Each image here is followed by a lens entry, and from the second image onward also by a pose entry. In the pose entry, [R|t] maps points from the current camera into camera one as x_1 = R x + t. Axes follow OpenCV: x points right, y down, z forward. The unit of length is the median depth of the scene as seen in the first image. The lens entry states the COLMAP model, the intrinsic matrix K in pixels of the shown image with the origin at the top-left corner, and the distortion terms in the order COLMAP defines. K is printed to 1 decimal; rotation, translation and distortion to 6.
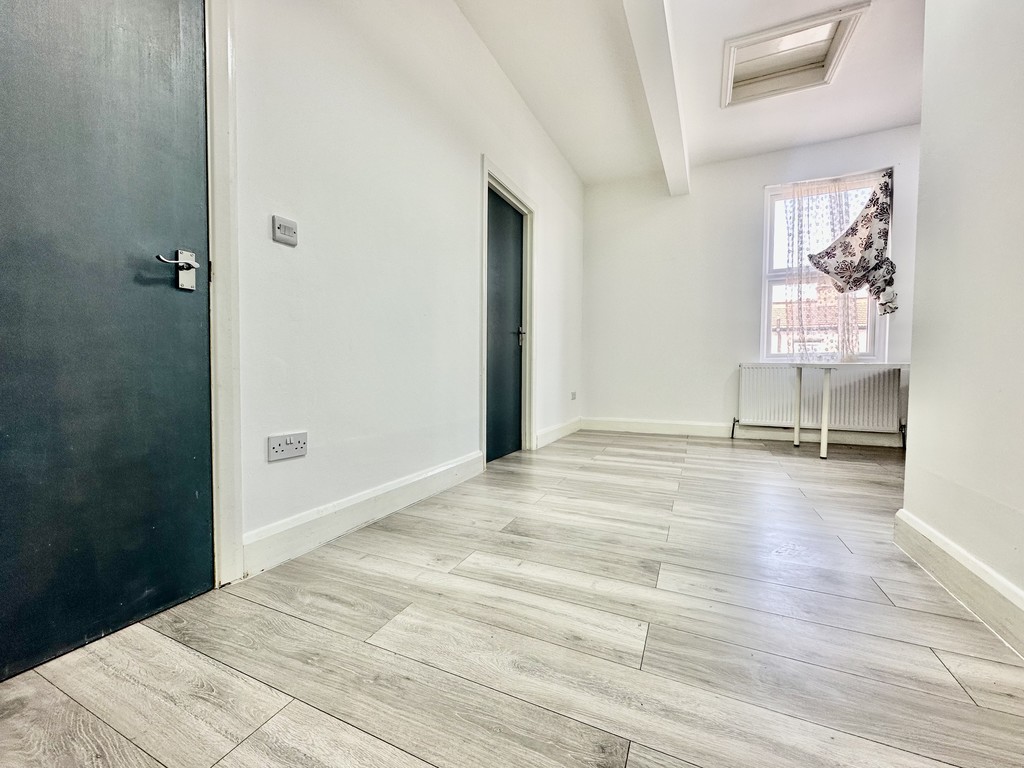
lens RADIAL K [[410.6, 0, 512.0], [0, 410.6, 384.0], [0, 0, 1]] dist [0.006513, -0.000164]
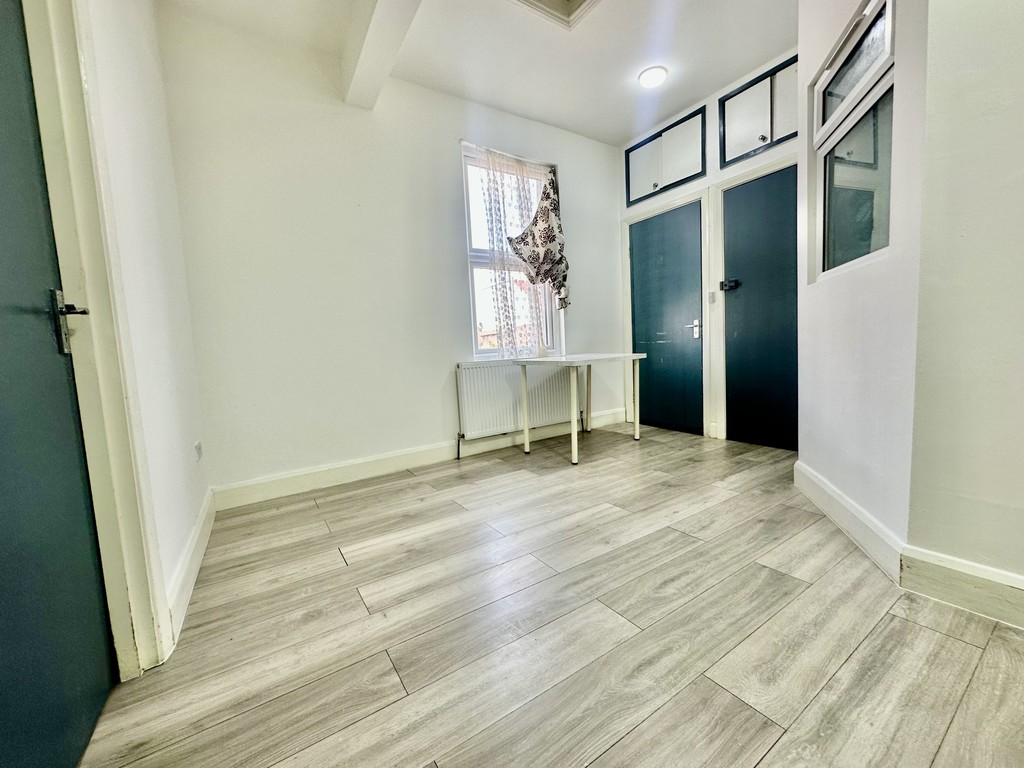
lens RADIAL K [[410.6, 0, 512.0], [0, 410.6, 384.0], [0, 0, 1]] dist [0.006513, -0.000164]
pose [[0.536142, -0.105573, 0.837500, -0.054168], [0.086707, 0.993788, 0.069767, -0.062098], [-0.839663, 0.035212, 0.541966, 0.539839]]
